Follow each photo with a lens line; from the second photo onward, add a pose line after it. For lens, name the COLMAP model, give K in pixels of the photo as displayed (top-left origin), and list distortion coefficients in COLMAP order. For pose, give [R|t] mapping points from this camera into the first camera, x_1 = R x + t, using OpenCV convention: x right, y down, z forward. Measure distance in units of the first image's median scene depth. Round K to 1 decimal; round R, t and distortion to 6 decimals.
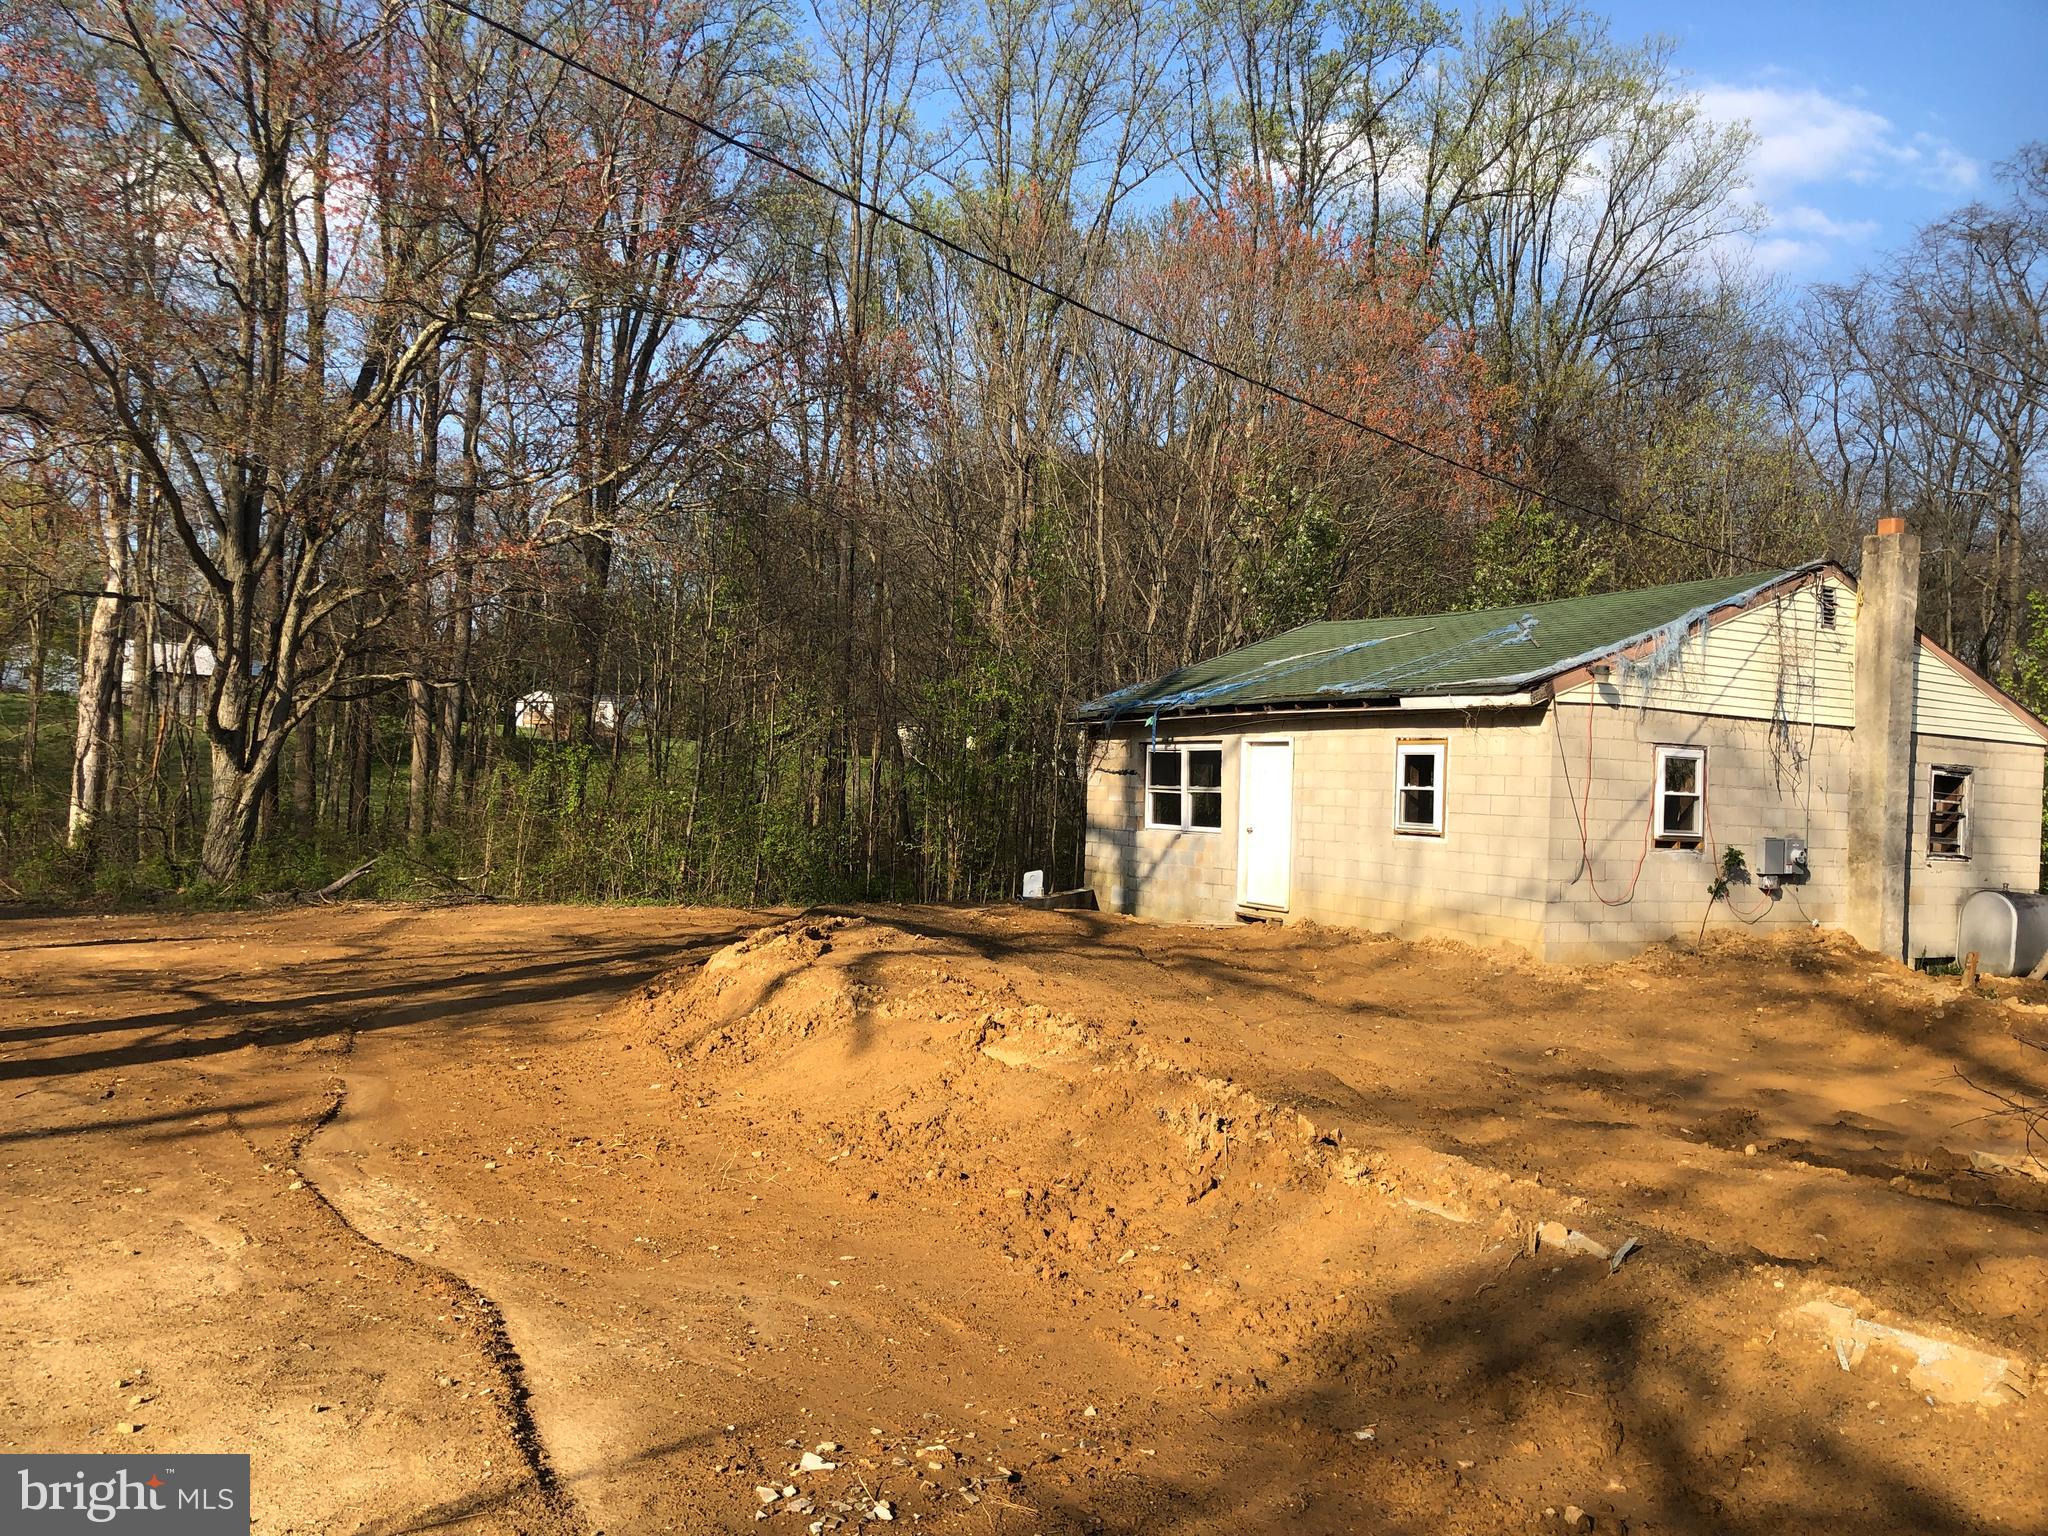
lens RADIAL K [[1685.7, 0, 1006.2], [0, 1685.7, 751.4], [0, 0, 1]] dist [0.054594, -0.062753]
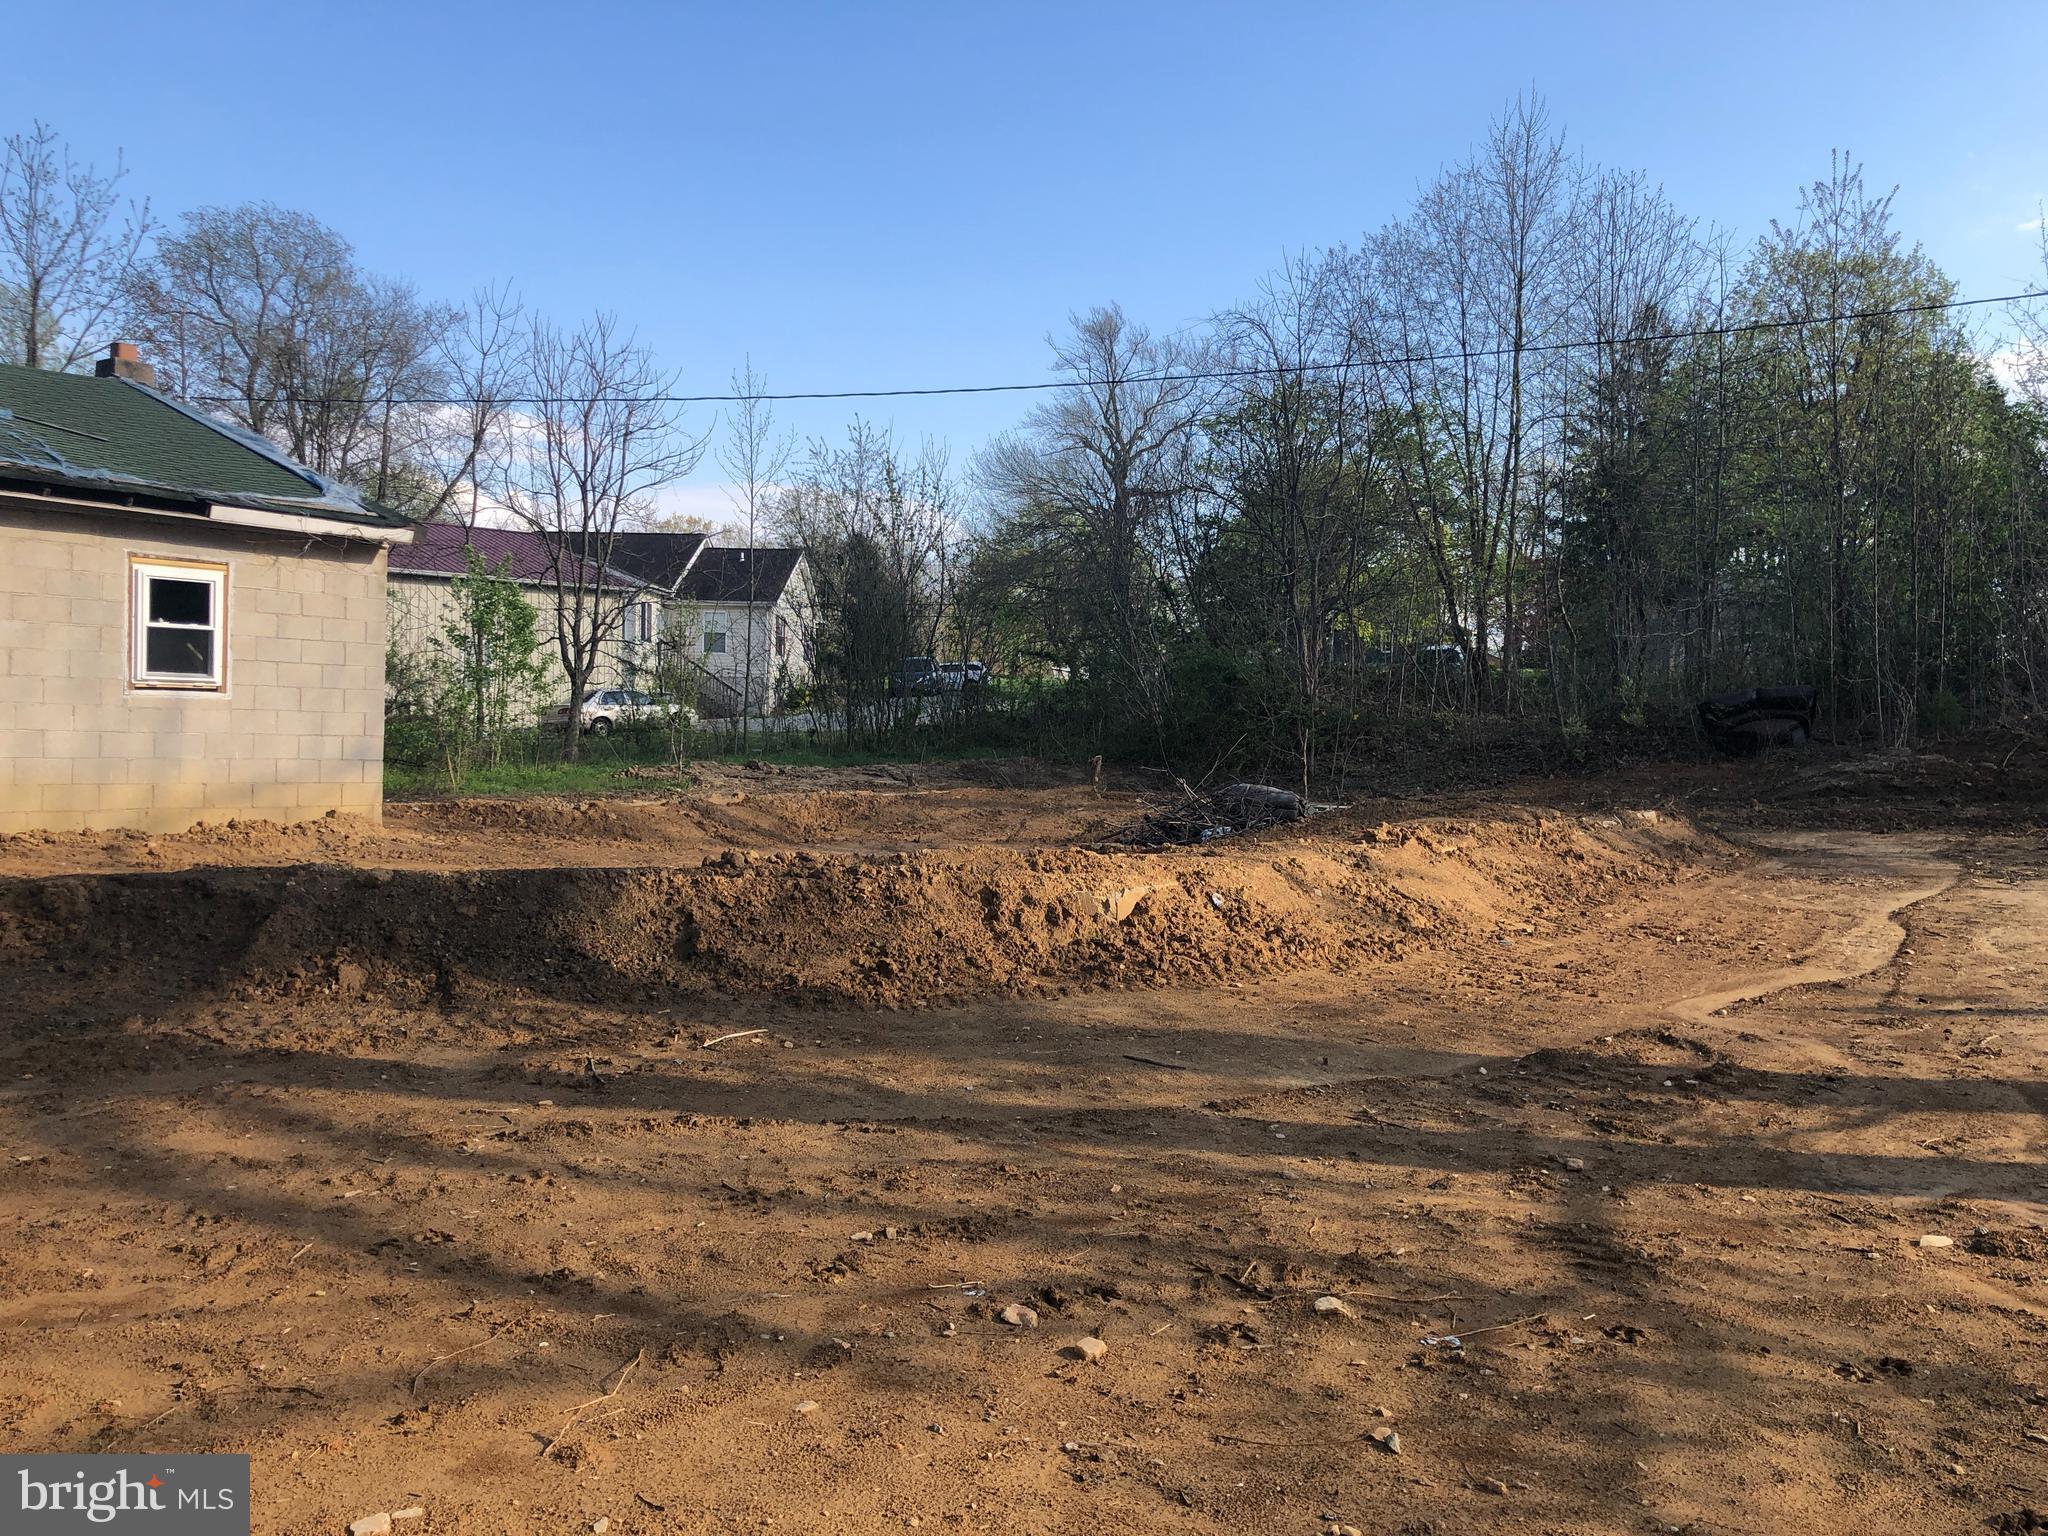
lens RADIAL K [[1685.7, 0, 1022.0], [0, 1685.7, 735.6], [0, 0, 1]] dist [0.054594, -0.062753]
pose [[-0.428639, -0.052981, 0.901921, -0.584813], [-0.059597, 0.997763, 0.030288, 0.024891], [-0.901508, -0.040769, -0.430838, 0.987487]]
